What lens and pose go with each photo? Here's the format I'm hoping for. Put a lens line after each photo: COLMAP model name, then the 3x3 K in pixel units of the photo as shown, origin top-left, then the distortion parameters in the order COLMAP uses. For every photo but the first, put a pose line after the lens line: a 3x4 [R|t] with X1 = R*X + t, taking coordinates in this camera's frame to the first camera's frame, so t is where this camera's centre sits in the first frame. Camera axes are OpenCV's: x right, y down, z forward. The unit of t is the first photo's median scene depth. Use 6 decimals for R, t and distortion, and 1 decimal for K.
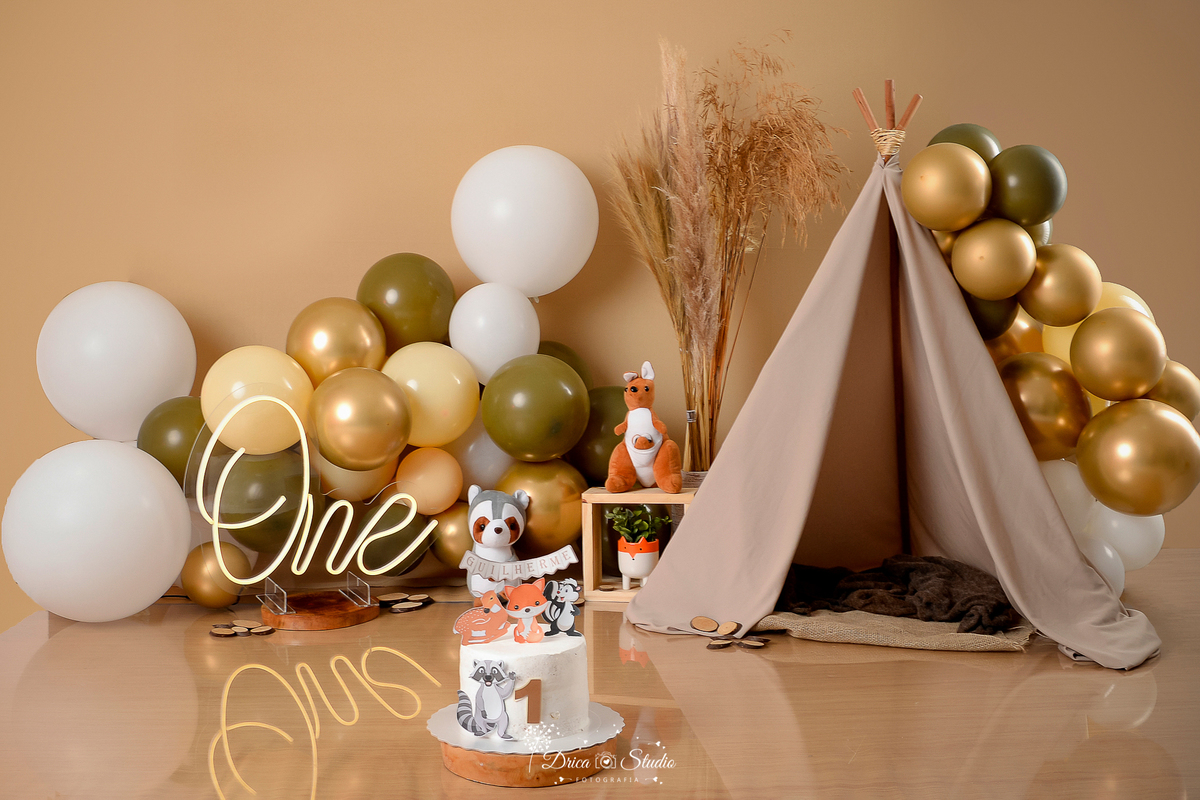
lens RADIAL K [[1247.2, 0, 606.8], [0, 1247.2, 416.1], [0, 0, 1]] dist [-0.099522, 0.000000]
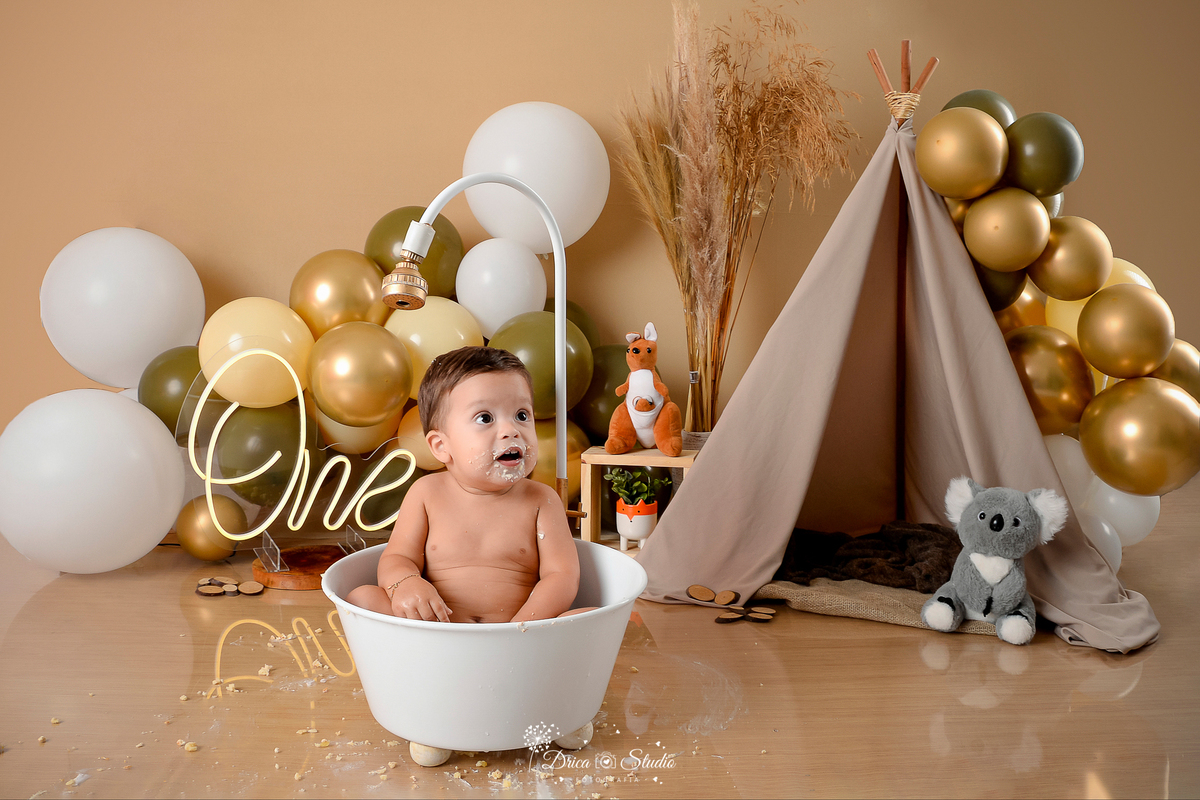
lens RADIAL K [[1052.4, 0, 642.8], [0, 1052.4, 416.7], [0, 0, 1]] dist [-0.135739, 0.032473]
pose [[0.999569, 0.025445, 0.014648, 0.015772], [-0.026238, 0.998040, 0.056817, -0.016443], [-0.013173, -0.057177, 0.998277, 0.161996]]
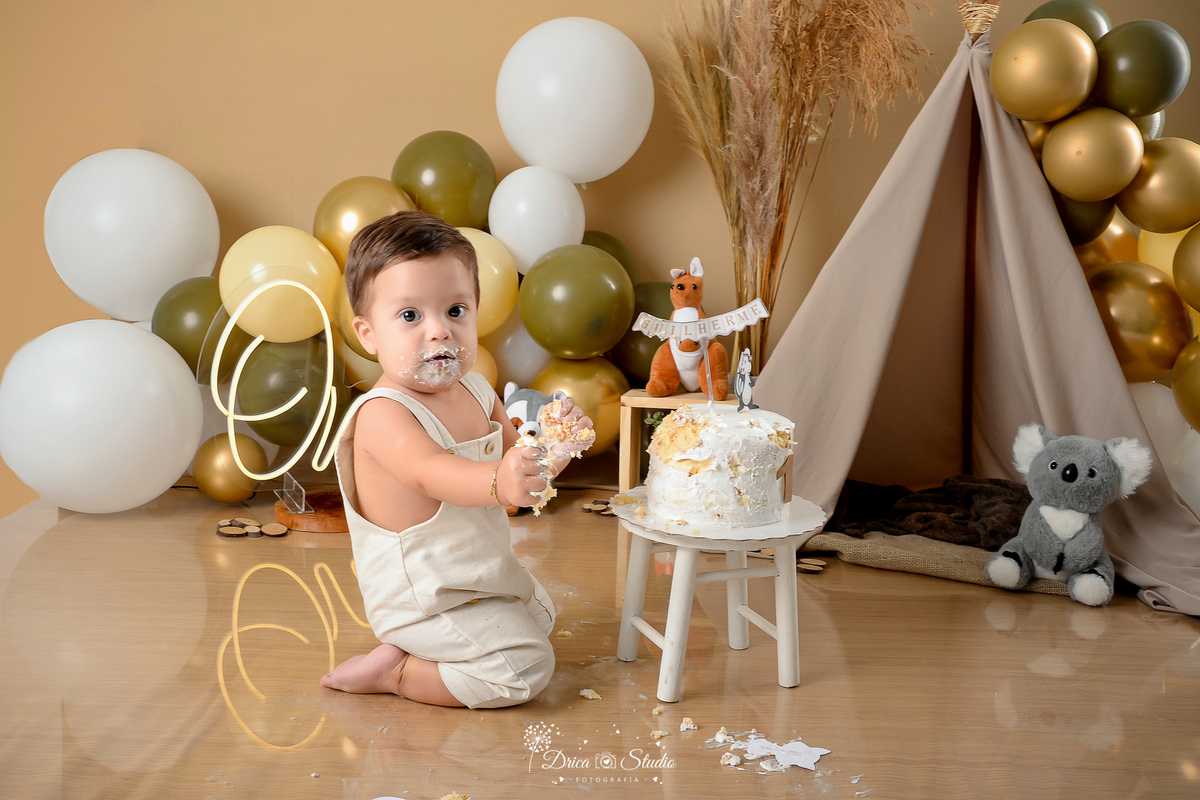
lens RADIAL K [[1199.2, 0, 593.2], [0, 1199.2, 395.5], [0, 0, 1]] dist [-0.002054, 0.000000]
pose [[0.997689, 0.039973, -0.054940, 0.008612], [-0.035551, 0.996221, 0.079239, -0.009206], [0.057900, -0.077103, 0.995340, 0.095343]]
